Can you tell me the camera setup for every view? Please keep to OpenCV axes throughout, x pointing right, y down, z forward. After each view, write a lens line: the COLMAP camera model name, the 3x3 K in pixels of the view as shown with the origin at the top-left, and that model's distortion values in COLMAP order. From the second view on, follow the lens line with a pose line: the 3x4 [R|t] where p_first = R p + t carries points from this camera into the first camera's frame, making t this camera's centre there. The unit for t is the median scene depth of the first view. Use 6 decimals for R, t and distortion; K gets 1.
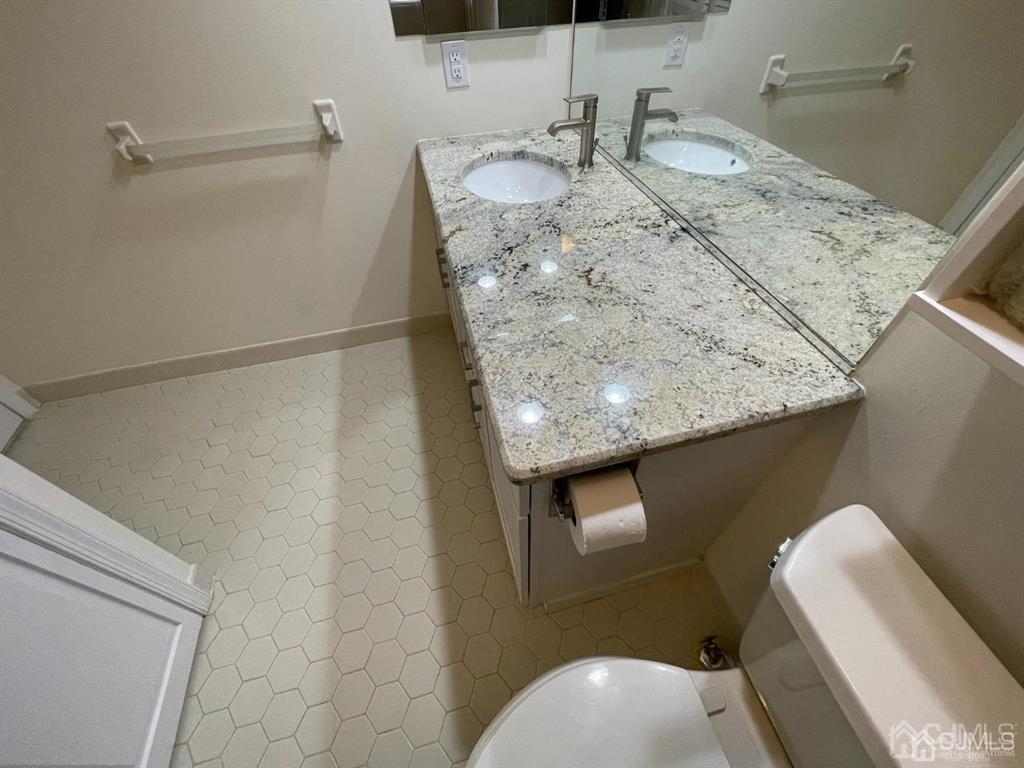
lens RADIAL K [[415.7, 0, 513.3], [0, 415.7, 384.7], [0, 0, 1]] dist [-0.001806, -0.000503]
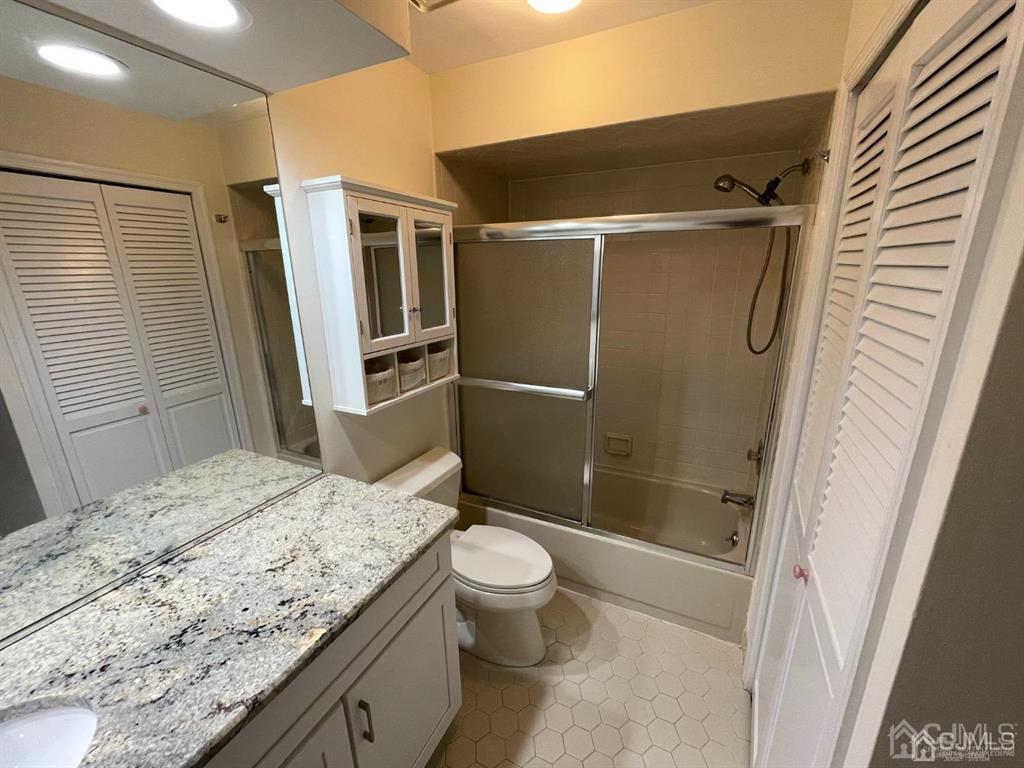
lens RADIAL K [[415.7, 0, 512.1], [0, 415.7, 384.1], [0, 0, 1]] dist [-0.001806, -0.000503]
pose [[-0.764242, -0.142518, 0.628985, -0.939069], [0.496273, 0.492901, 0.714675, -0.968405], [-0.411881, 0.858334, -0.305968, 0.581284]]
